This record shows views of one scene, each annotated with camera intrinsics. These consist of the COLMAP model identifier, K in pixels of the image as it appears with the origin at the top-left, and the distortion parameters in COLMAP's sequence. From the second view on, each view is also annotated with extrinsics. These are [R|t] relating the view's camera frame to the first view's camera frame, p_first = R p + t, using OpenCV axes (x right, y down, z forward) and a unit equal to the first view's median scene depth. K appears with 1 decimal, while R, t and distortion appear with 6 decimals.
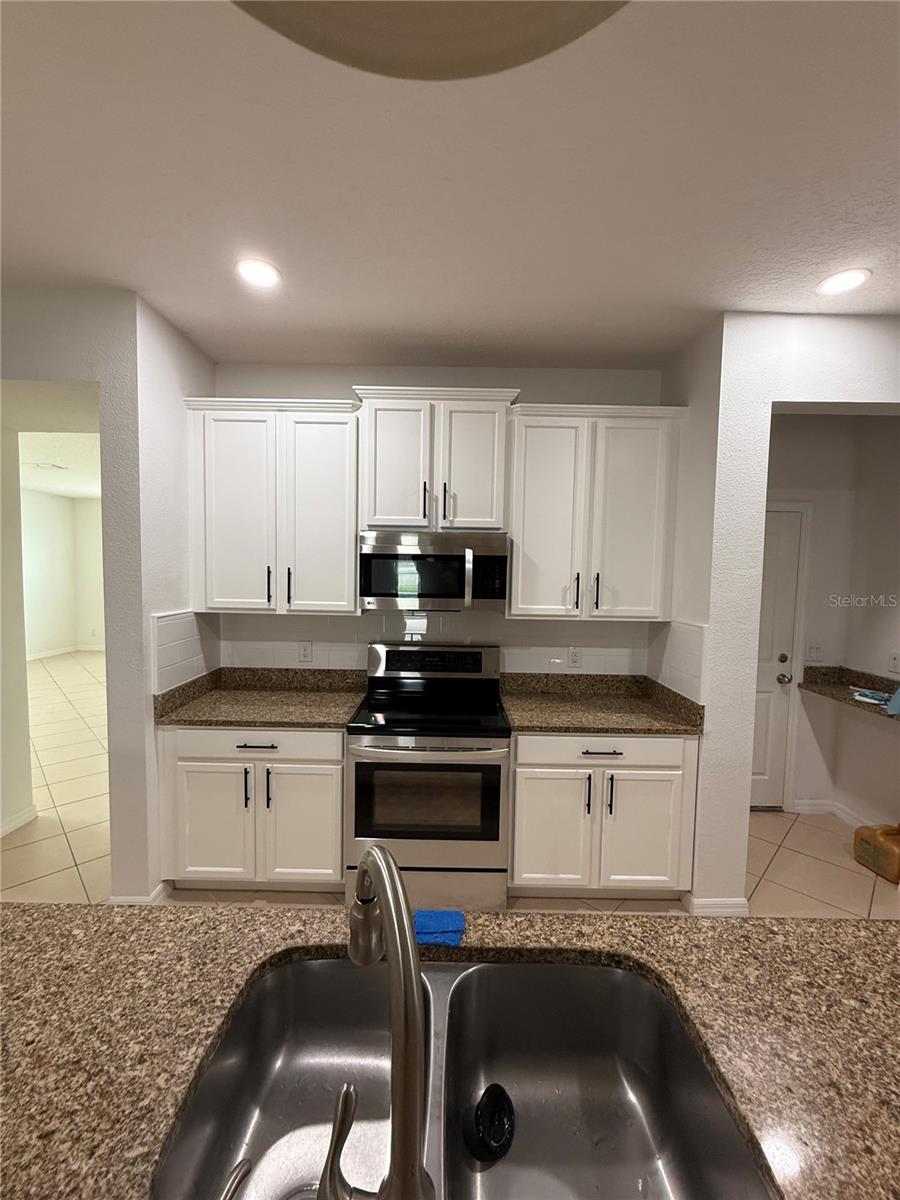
lens RADIAL K [[483.4, 0, 451.6], [0, 483.4, 598.1], [0, 0, 1]] dist [0.006900, 0.000027]
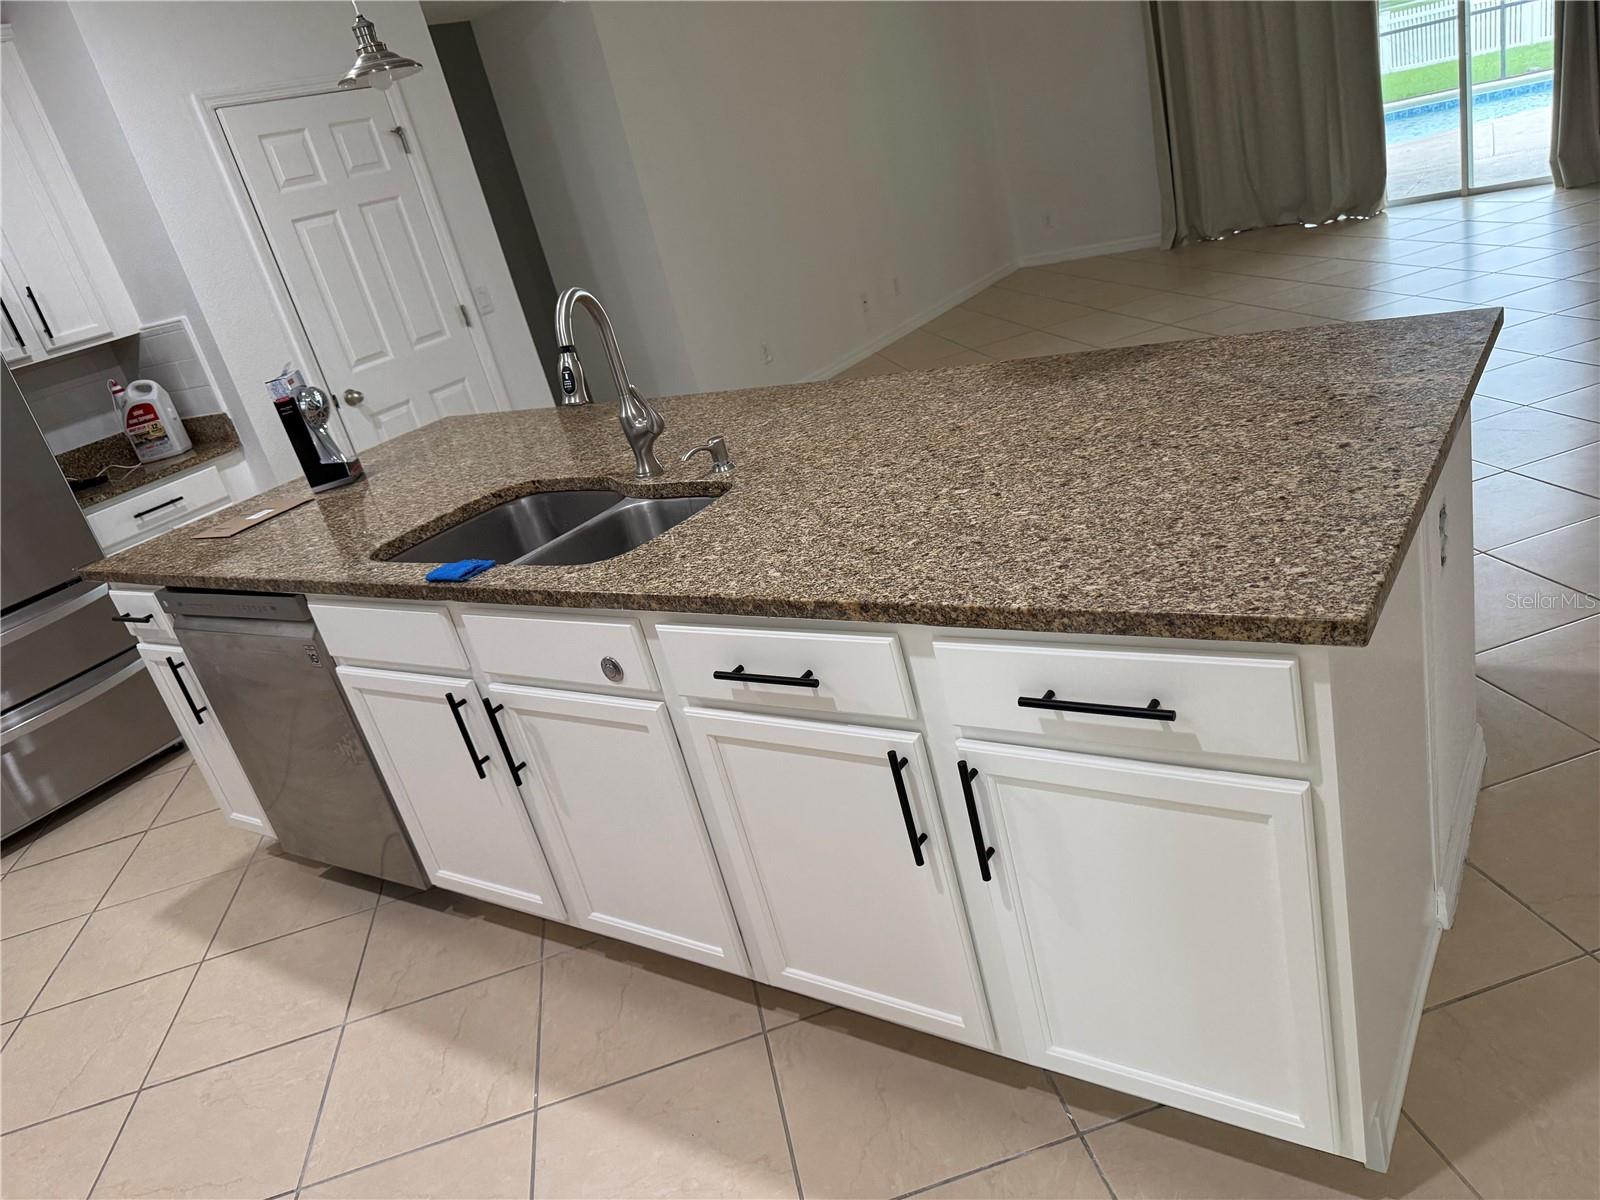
lens RADIAL K [[1123.1, 0, 809.1], [0, 1123.1, 603.7], [0, 0, 1]] dist [0.036368, -0.049567]
pose [[-0.811798, -0.046951, 0.582047, -0.705126], [0.253828, 0.869295, 0.424143, 0.001937], [-0.525885, 0.492059, -0.693775, 0.850748]]
